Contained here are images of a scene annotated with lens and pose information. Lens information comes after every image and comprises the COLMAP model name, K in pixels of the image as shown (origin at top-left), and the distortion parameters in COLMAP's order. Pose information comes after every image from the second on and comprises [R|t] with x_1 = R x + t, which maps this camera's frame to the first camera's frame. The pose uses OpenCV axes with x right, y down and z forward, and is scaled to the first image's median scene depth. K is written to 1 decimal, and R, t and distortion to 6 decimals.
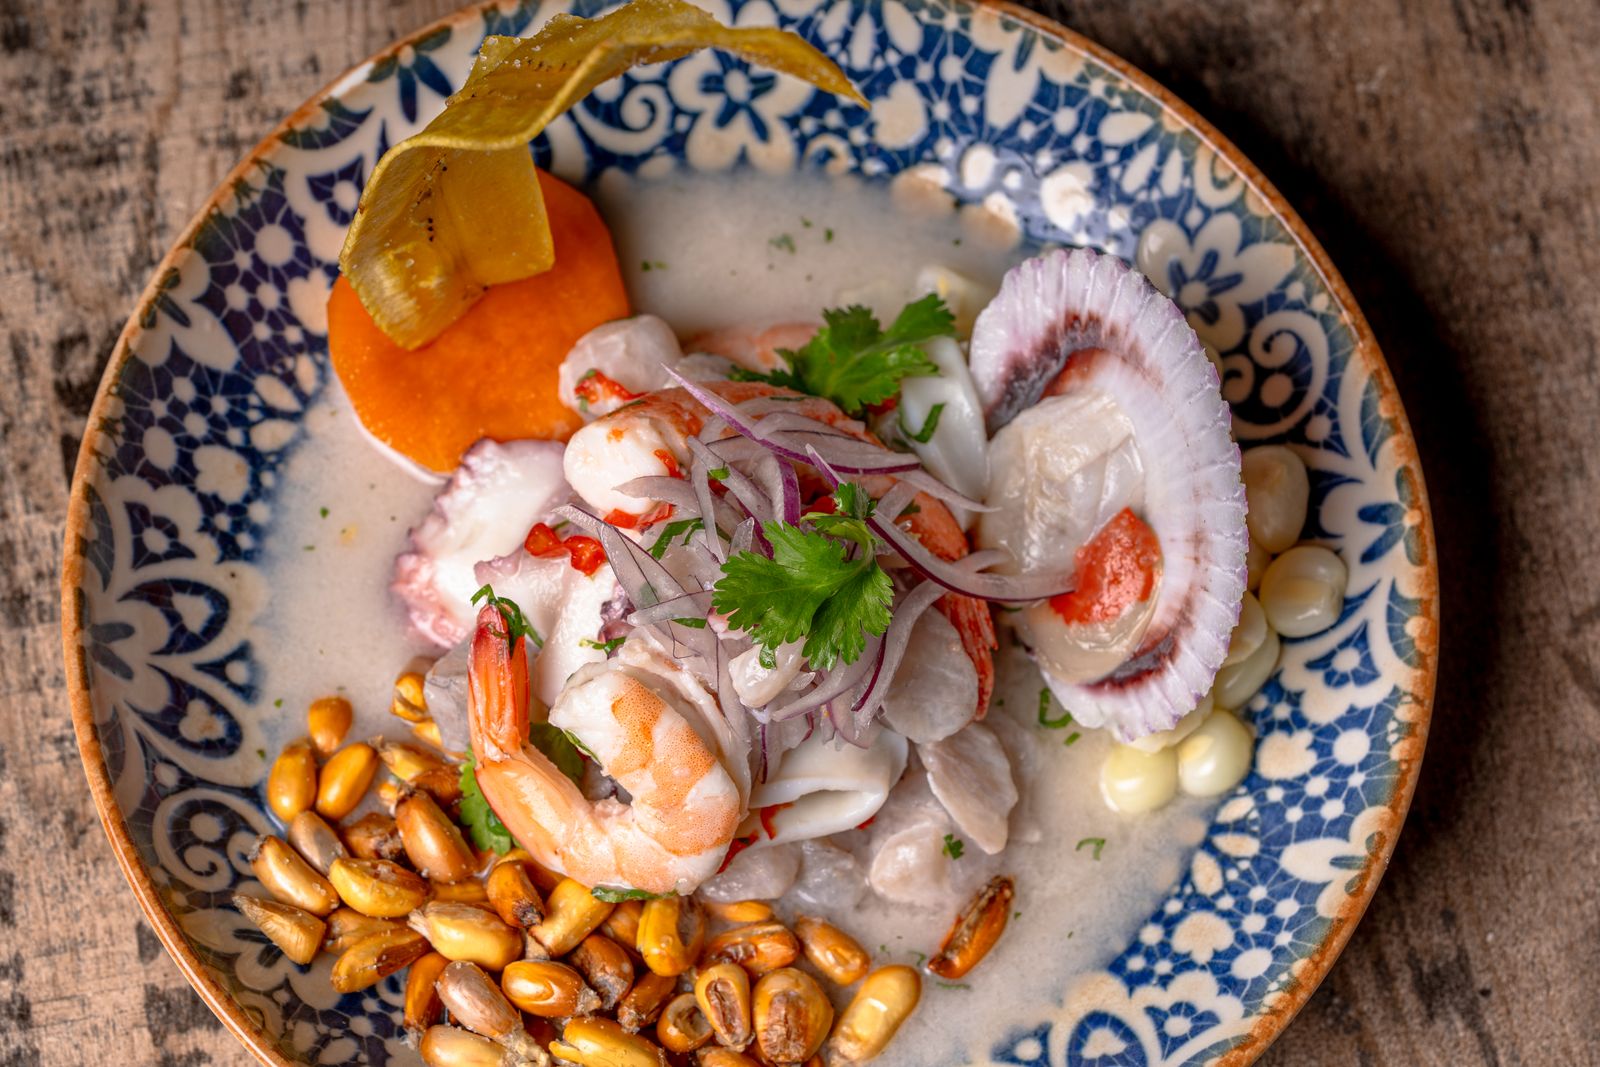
lens RADIAL K [[4953.1, 0, 800.0], [0, 4953.1, 533.5], [0, 0, 1]] dist [-0.129014, -2.486099]
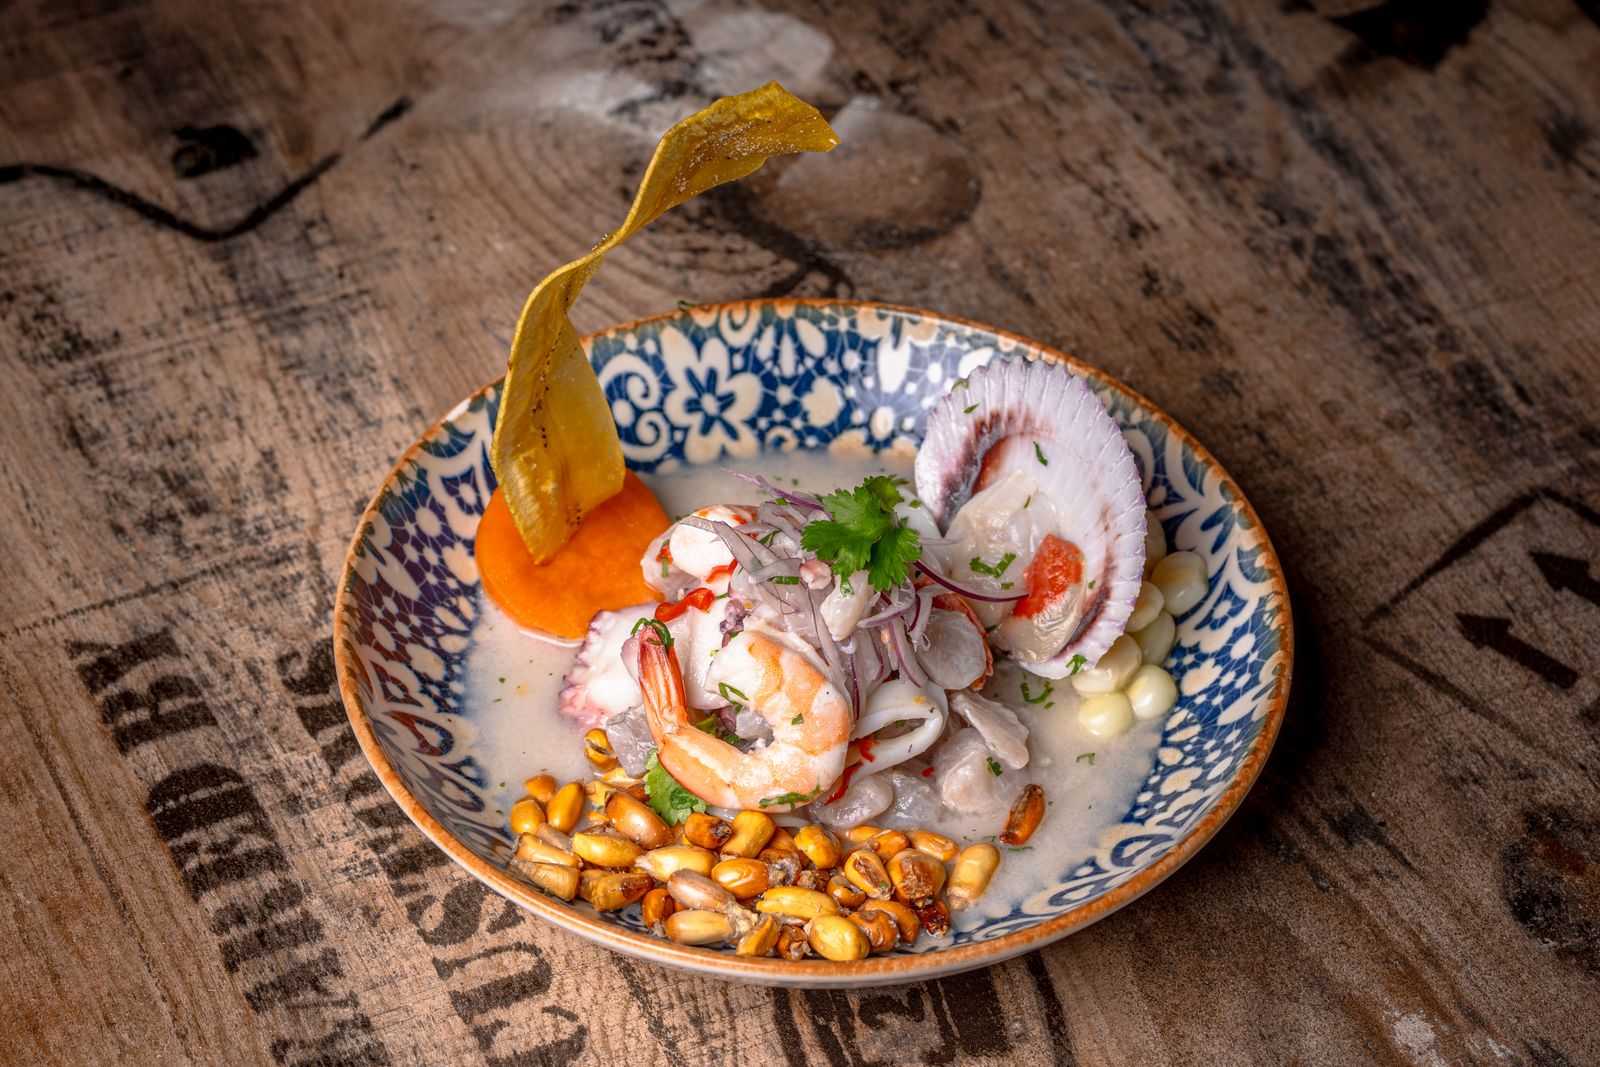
lens RADIAL K [[4953.1, 0, 800.0], [0, 4953.1, 533.5], [0, 0, 1]] dist [-0.129014, -2.486099]
pose [[0.968537, -0.182001, 0.169741, -0.246174], [0.241612, 0.851158, -0.465997, 0.640299], [-0.059664, 0.492347, 0.868352, -0.254278]]
